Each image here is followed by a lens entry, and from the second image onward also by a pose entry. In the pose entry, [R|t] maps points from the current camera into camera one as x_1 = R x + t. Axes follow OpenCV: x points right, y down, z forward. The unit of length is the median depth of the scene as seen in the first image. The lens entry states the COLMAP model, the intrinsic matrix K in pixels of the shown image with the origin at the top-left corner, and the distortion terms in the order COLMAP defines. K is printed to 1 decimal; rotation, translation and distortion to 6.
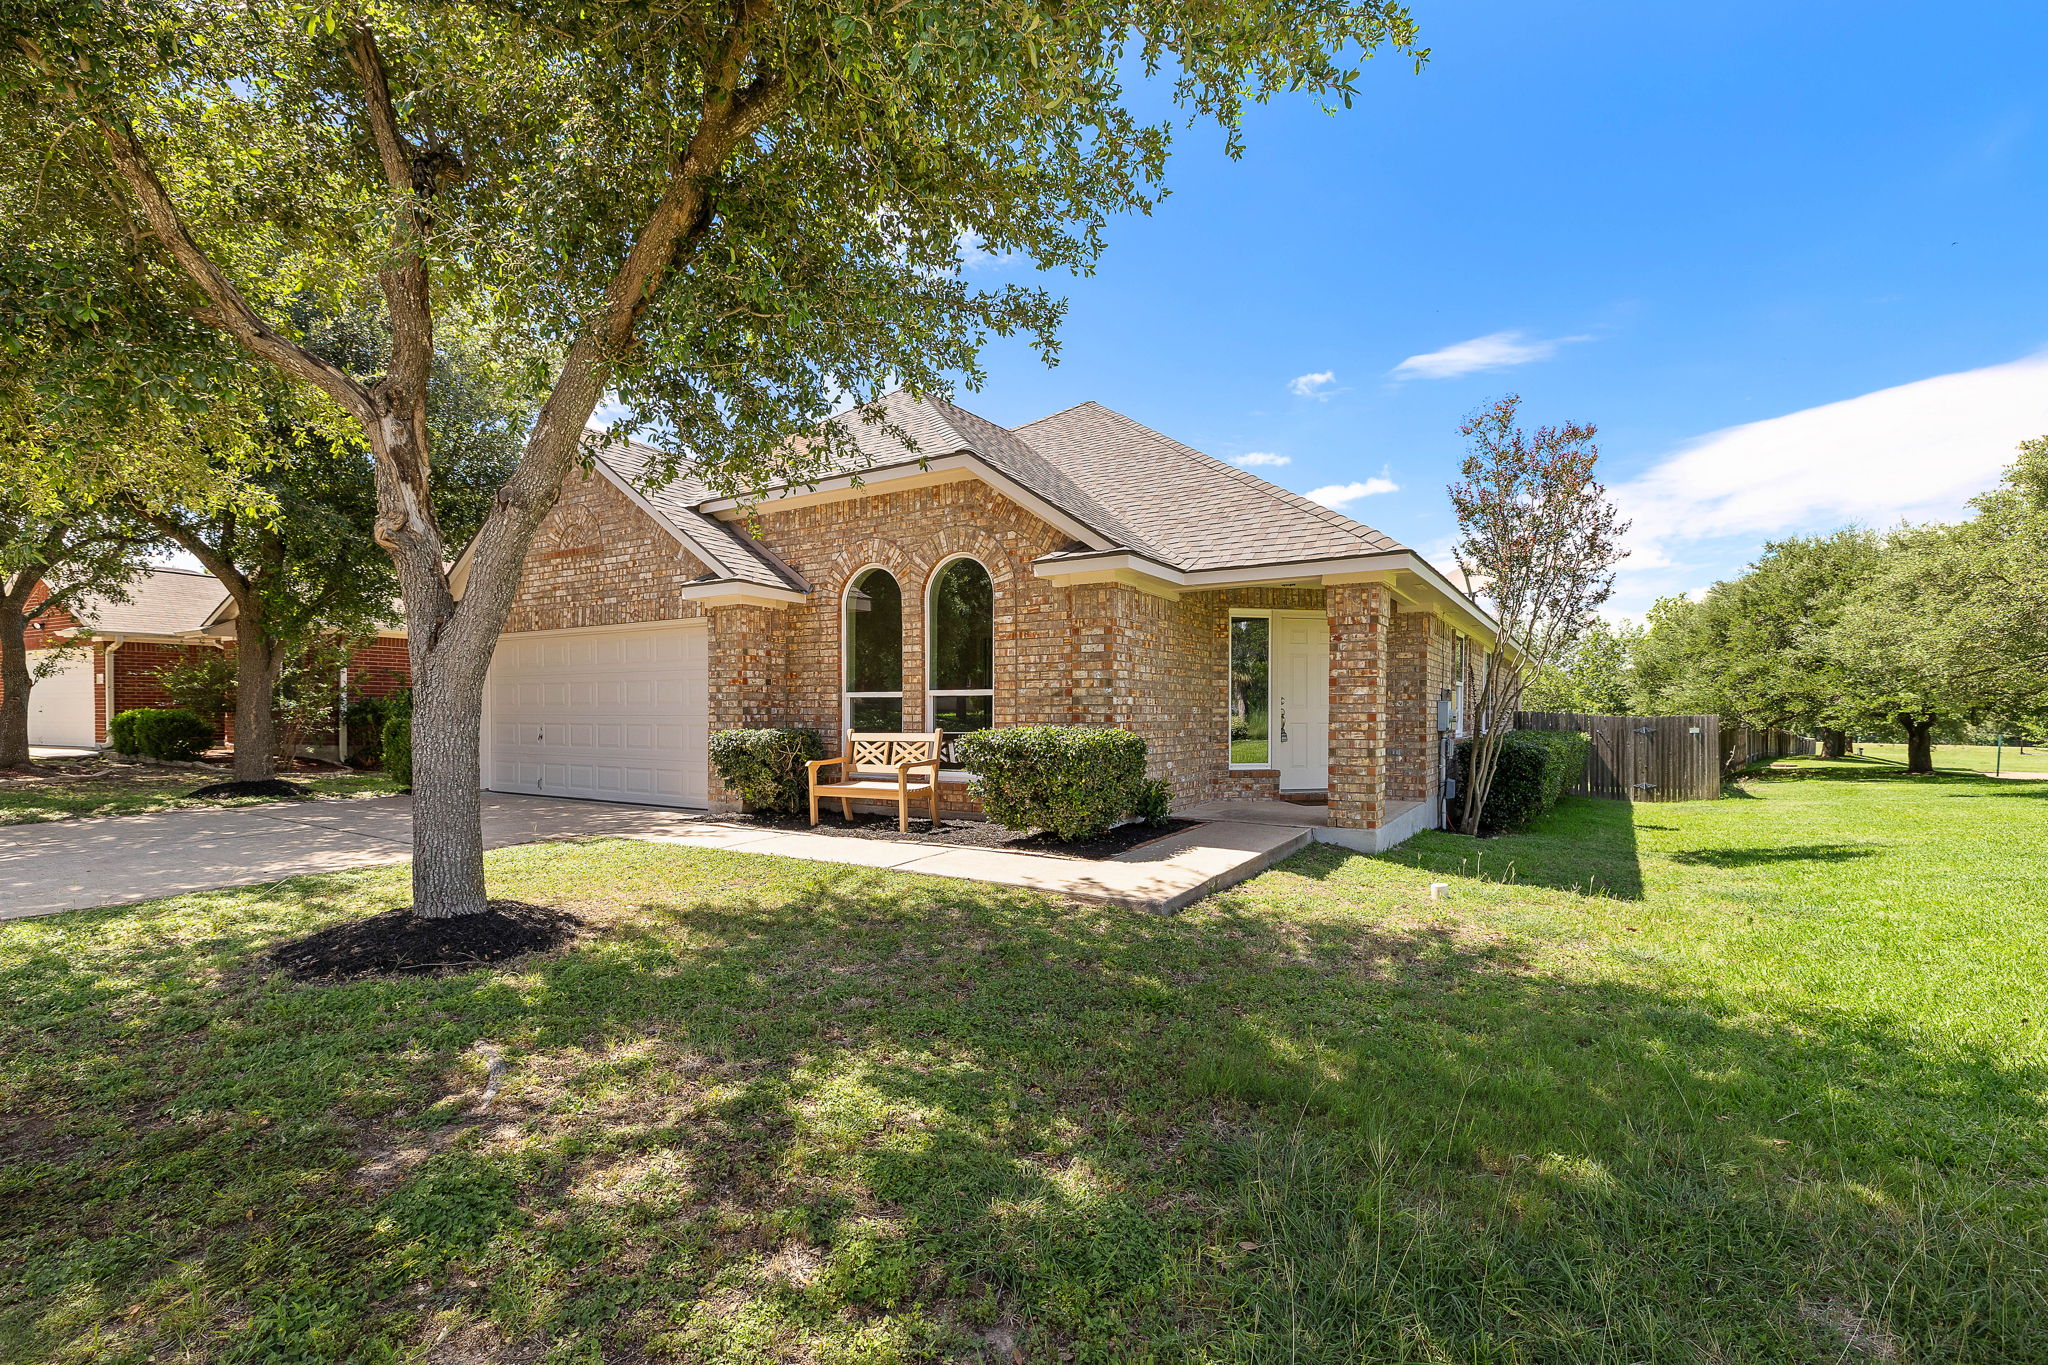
lens RADIAL K [[905.4, 0, 1024.0], [0, 905.4, 682.5], [0, 0, 1]] dist [-0.003359, -0.000596]
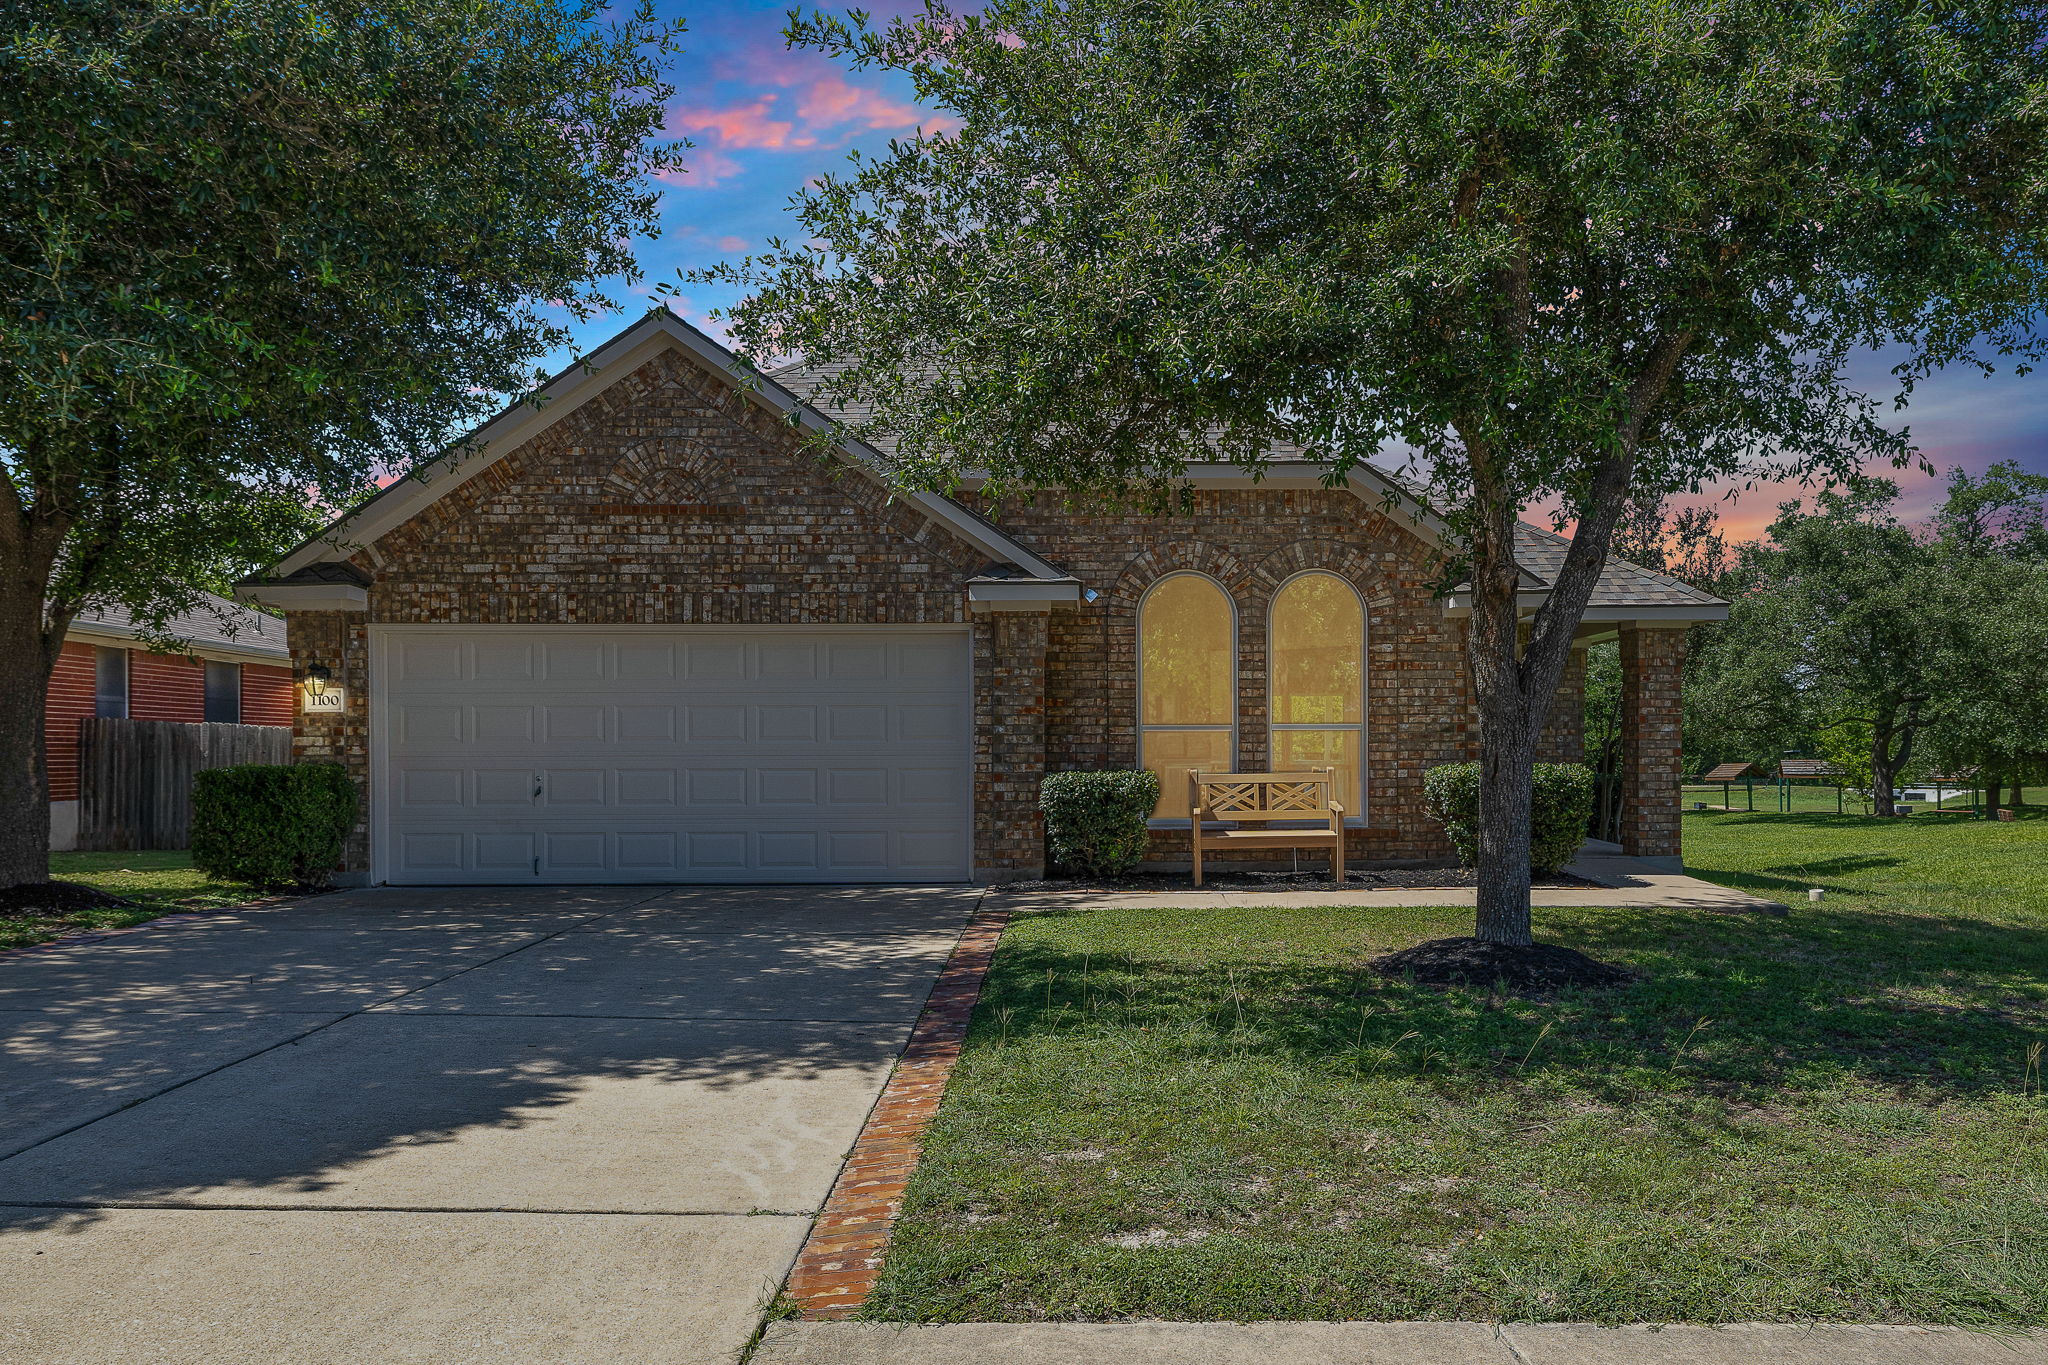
lens RADIAL K [[1504.2, 0, 1024.0], [0, 1504.2, 682.5], [0, 0, 1]] dist [-0.000177, -0.001322]
pose [[0.841773, 0.020459, 0.539444, -1.121044], [-0.014557, 0.999778, -0.015201, -0.005747], [-0.539635, 0.004943, 0.841885, -0.086613]]
